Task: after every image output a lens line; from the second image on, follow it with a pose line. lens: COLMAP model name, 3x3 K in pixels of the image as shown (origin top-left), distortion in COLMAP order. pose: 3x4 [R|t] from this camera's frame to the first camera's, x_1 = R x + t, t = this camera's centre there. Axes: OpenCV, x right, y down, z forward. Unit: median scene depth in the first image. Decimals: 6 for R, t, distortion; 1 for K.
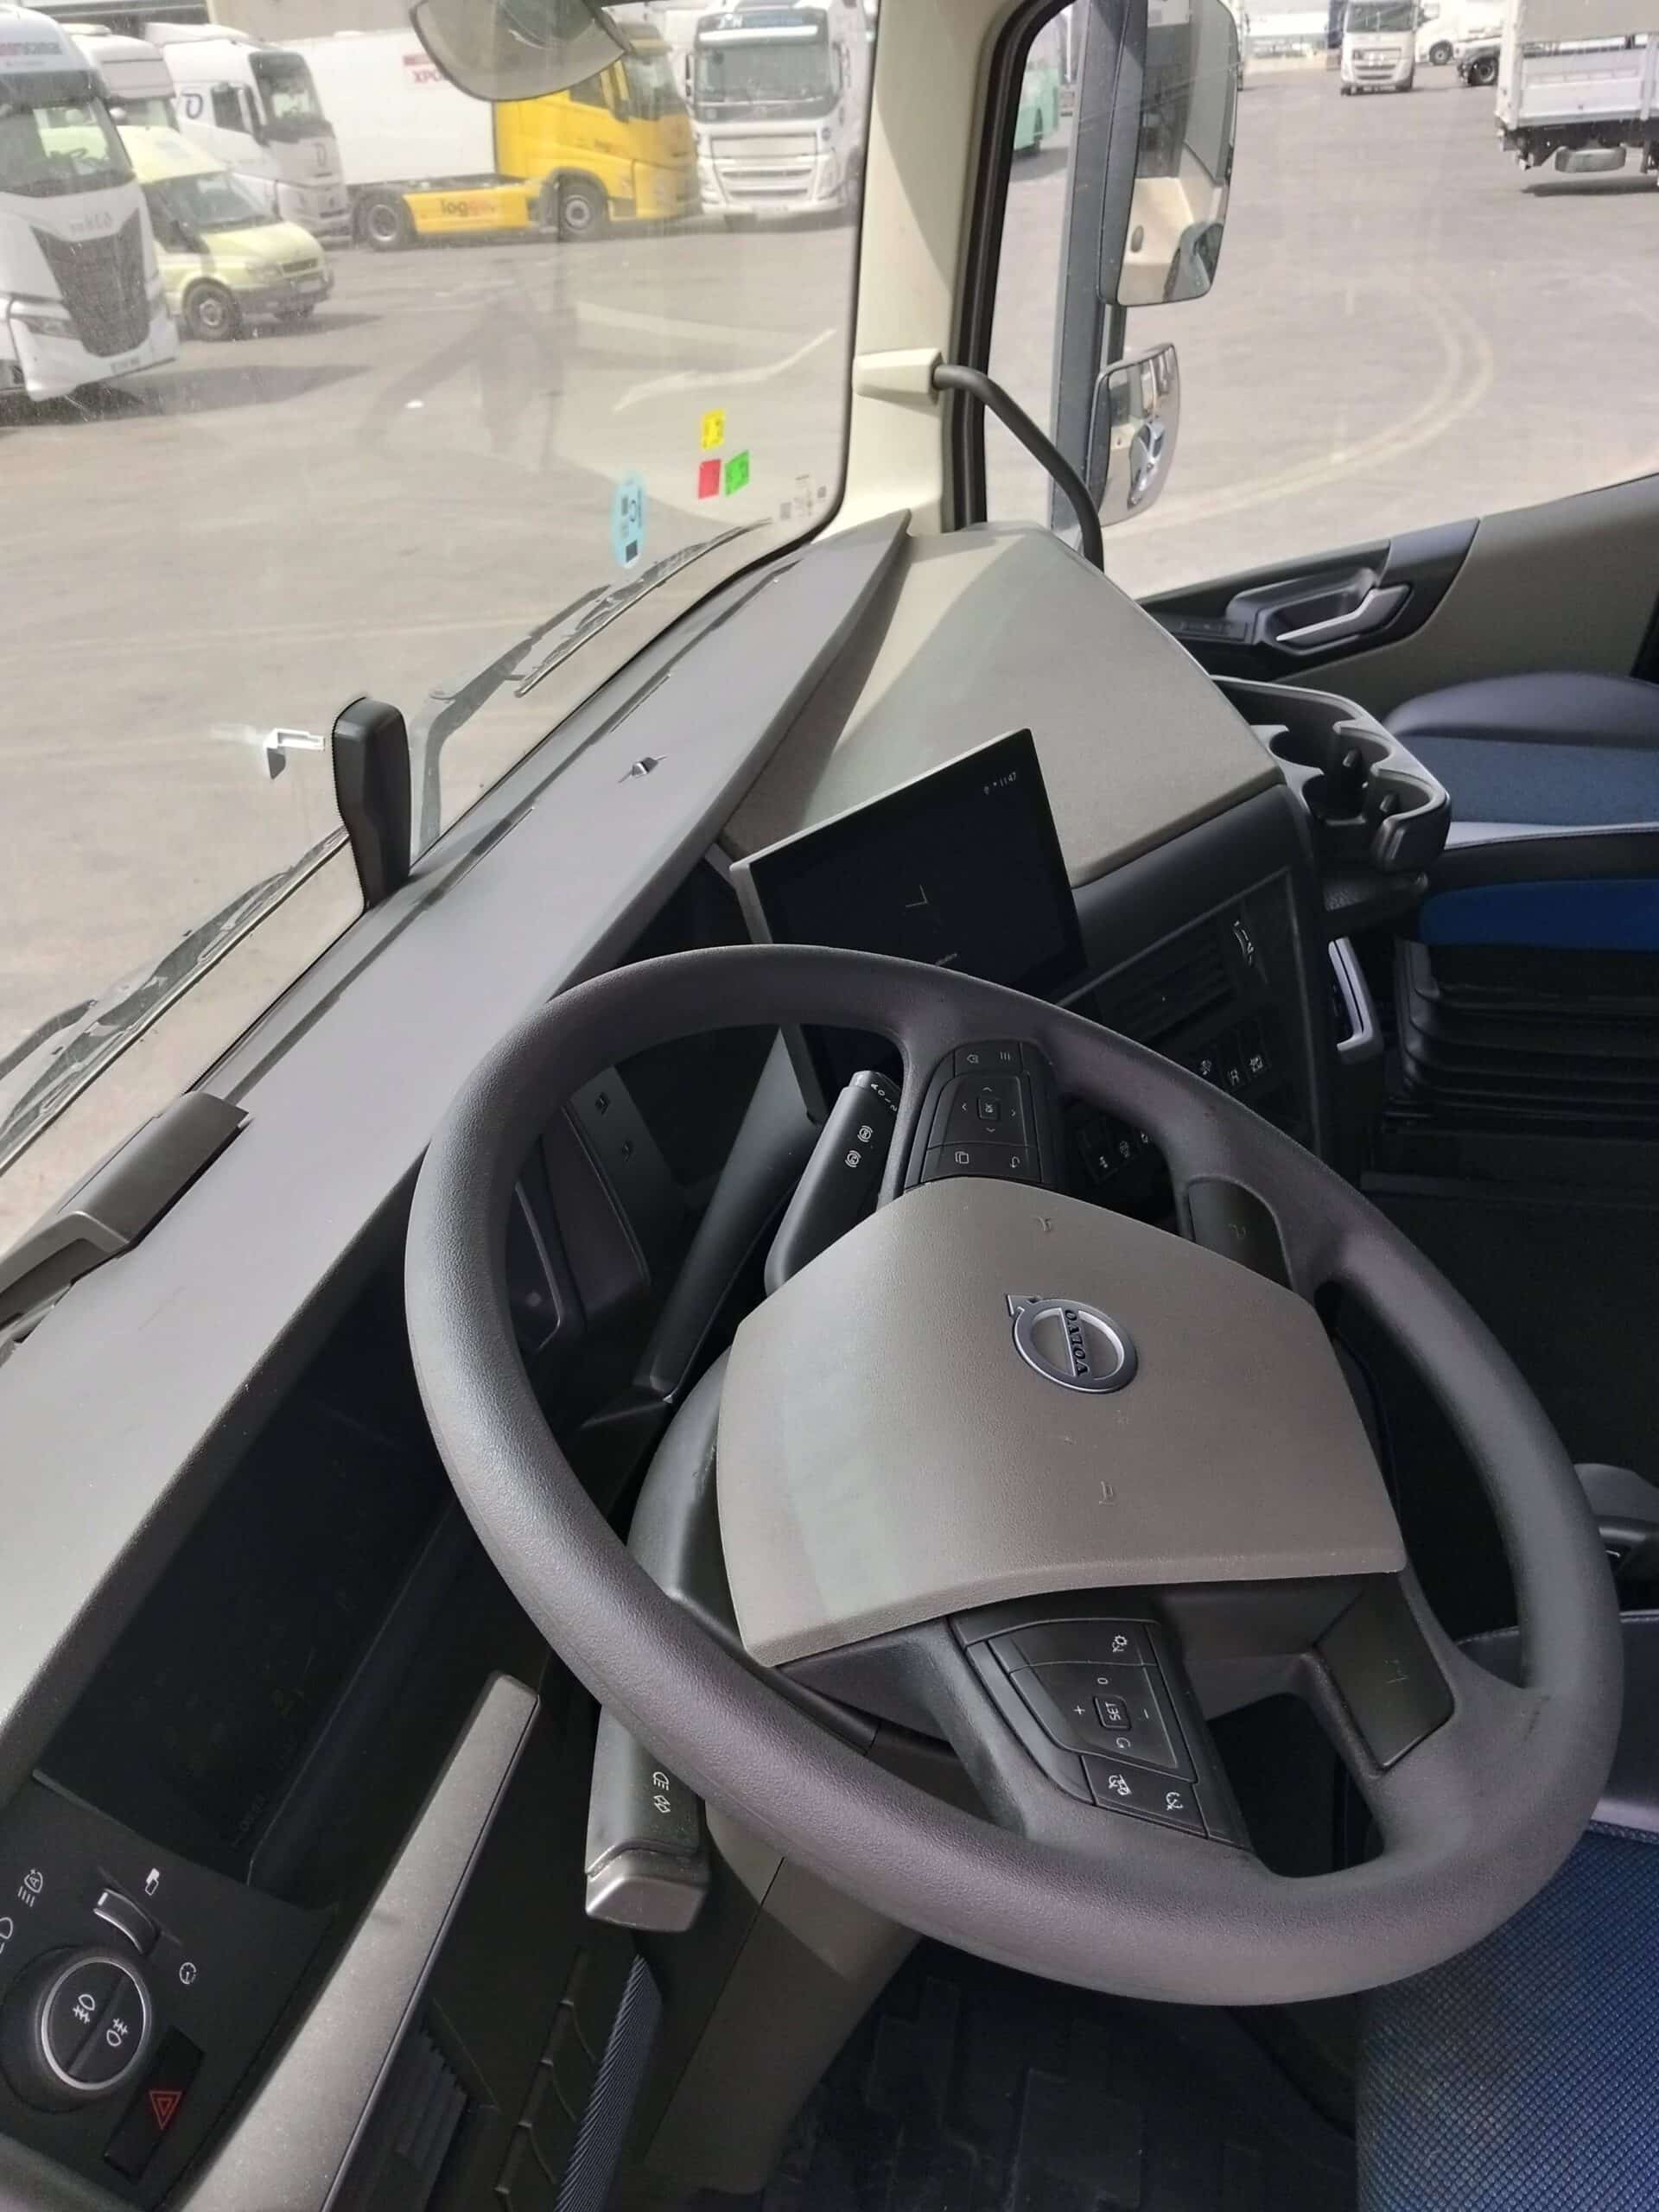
lens RADIAL K [[1750.7, 0, 829.5], [0, 1750.7, 1106.0], [0, 0, 1]] dist [-0.018843, -0.011896]
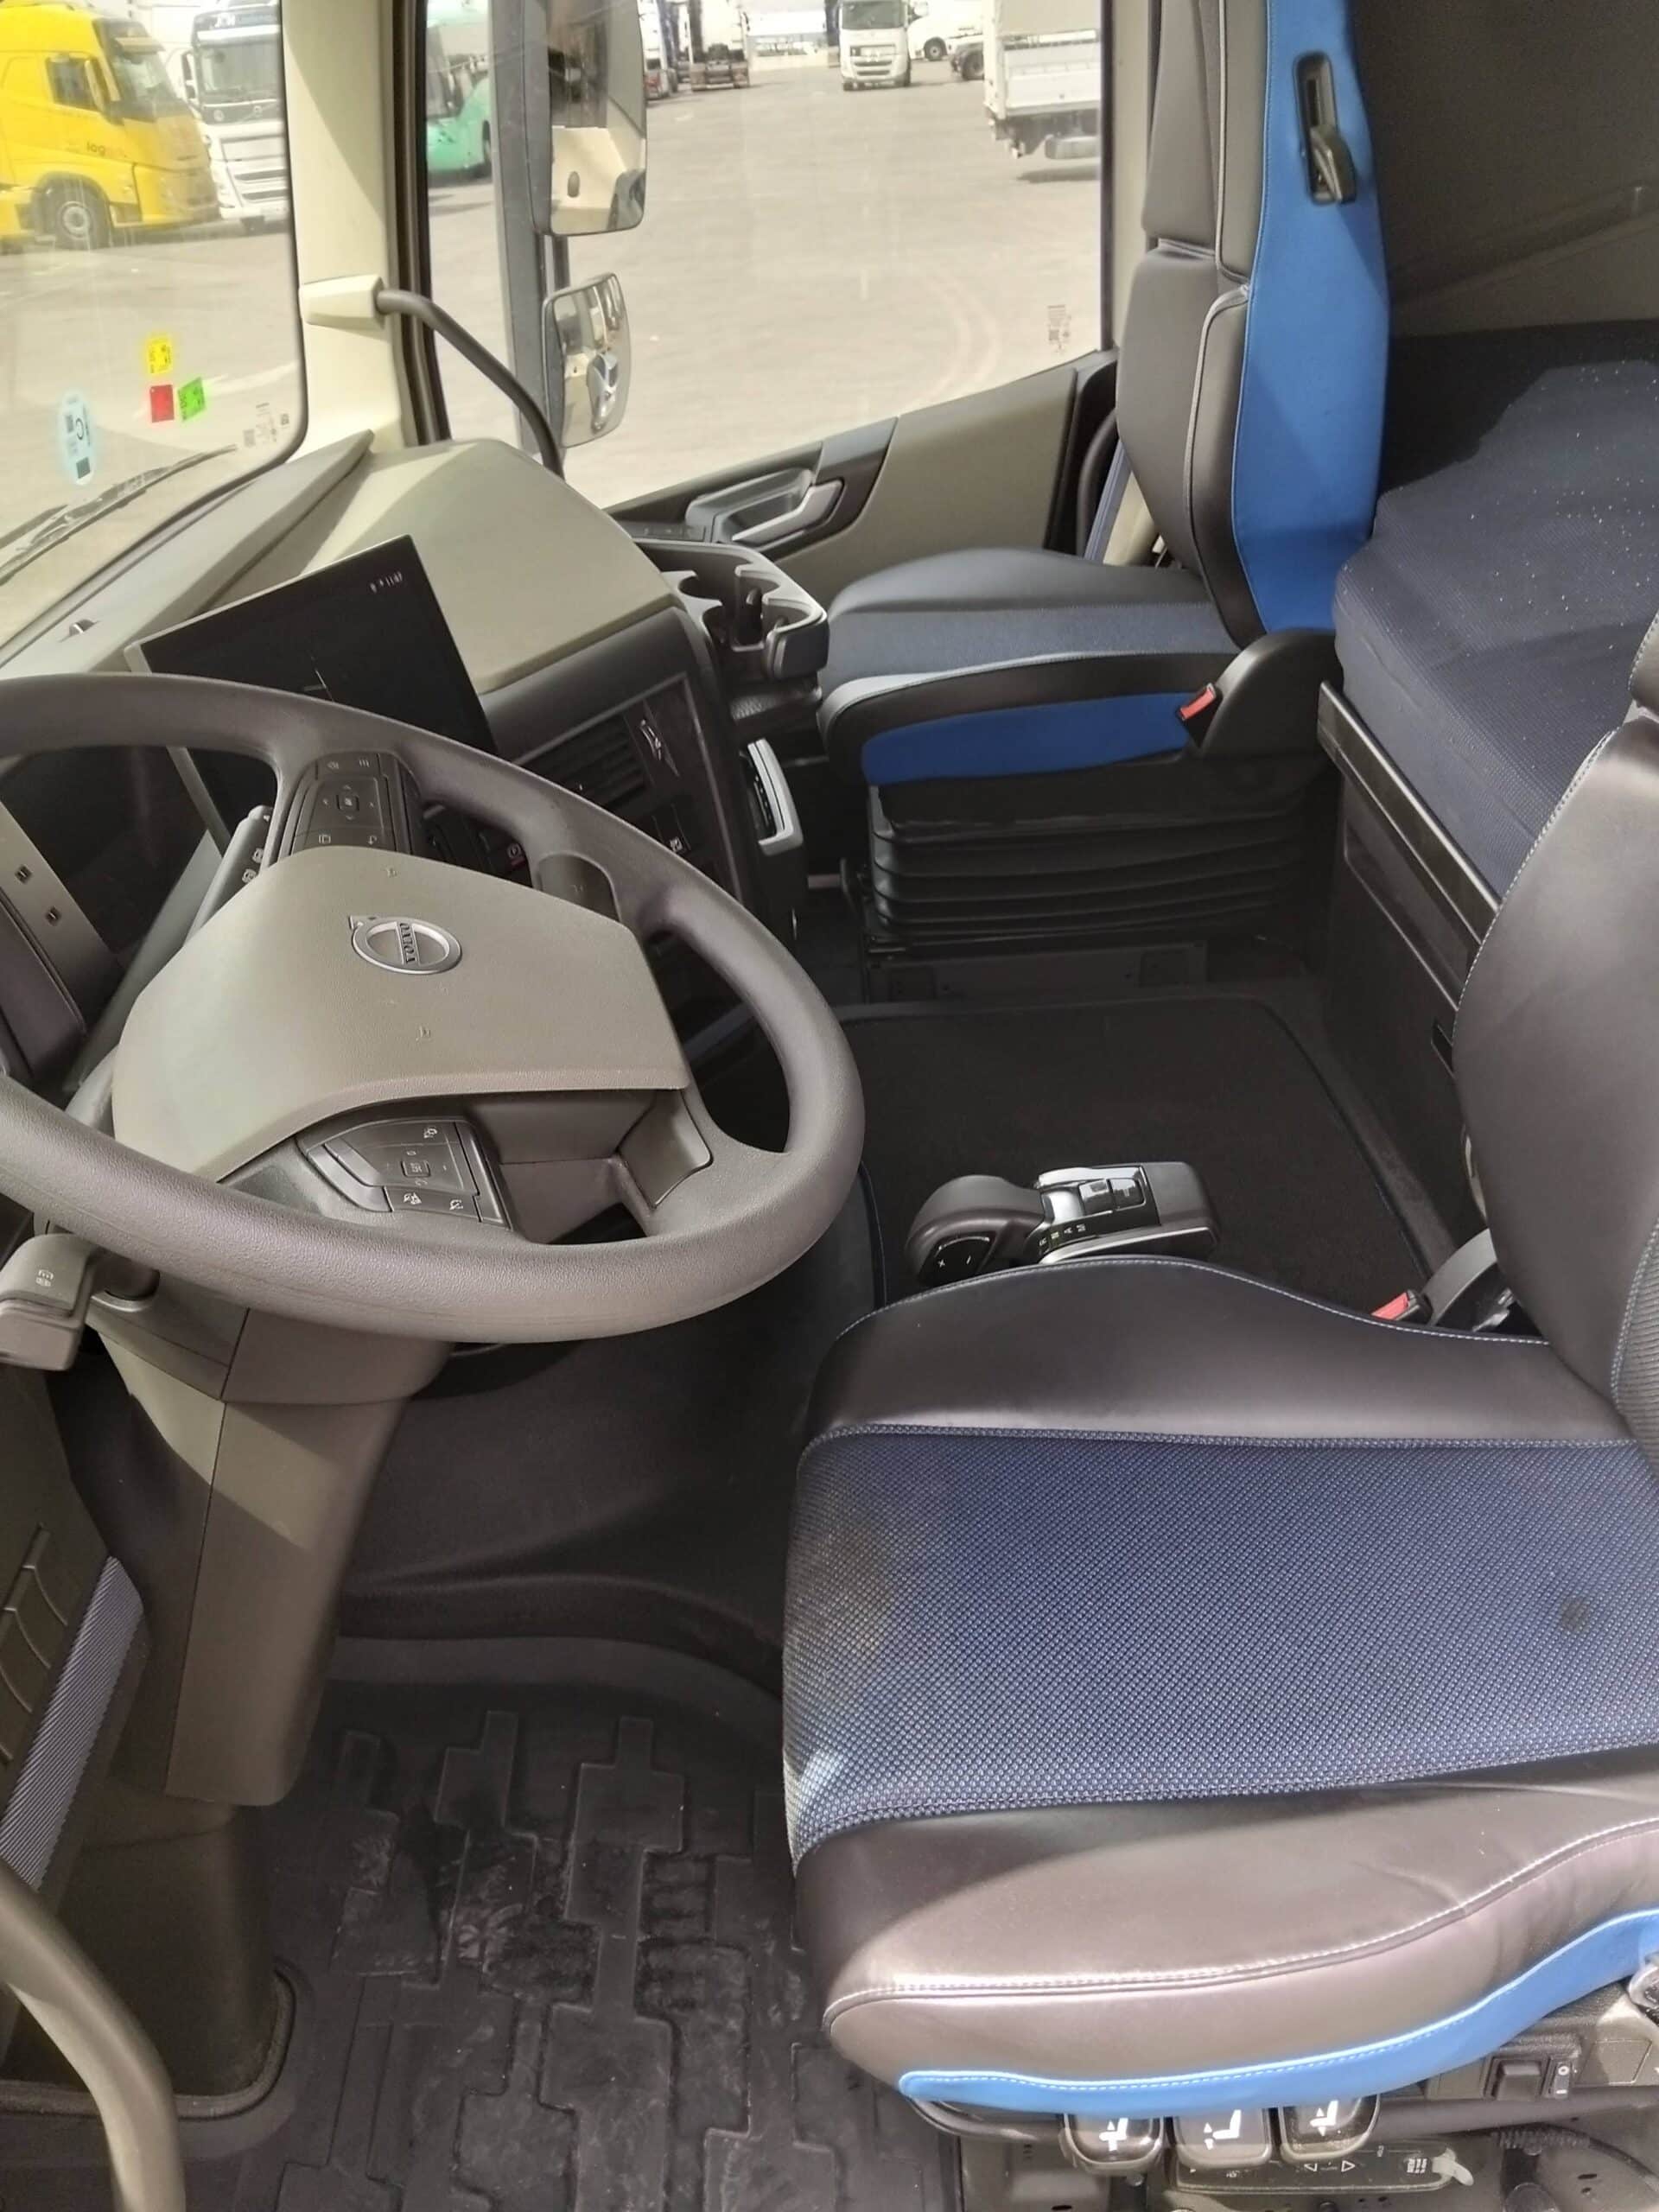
lens RADIAL K [[1743.8, 0, 829.5], [0, 1743.8, 1106.0], [0, 0, 1]] dist [0.040216, -0.067153]
pose [[0.972548, -0.116702, 0.201324, 0.054436], [0.118099, 0.992989, 0.005101, 0.088947], [-0.200507, 0.018815, 0.979512, -0.080903]]
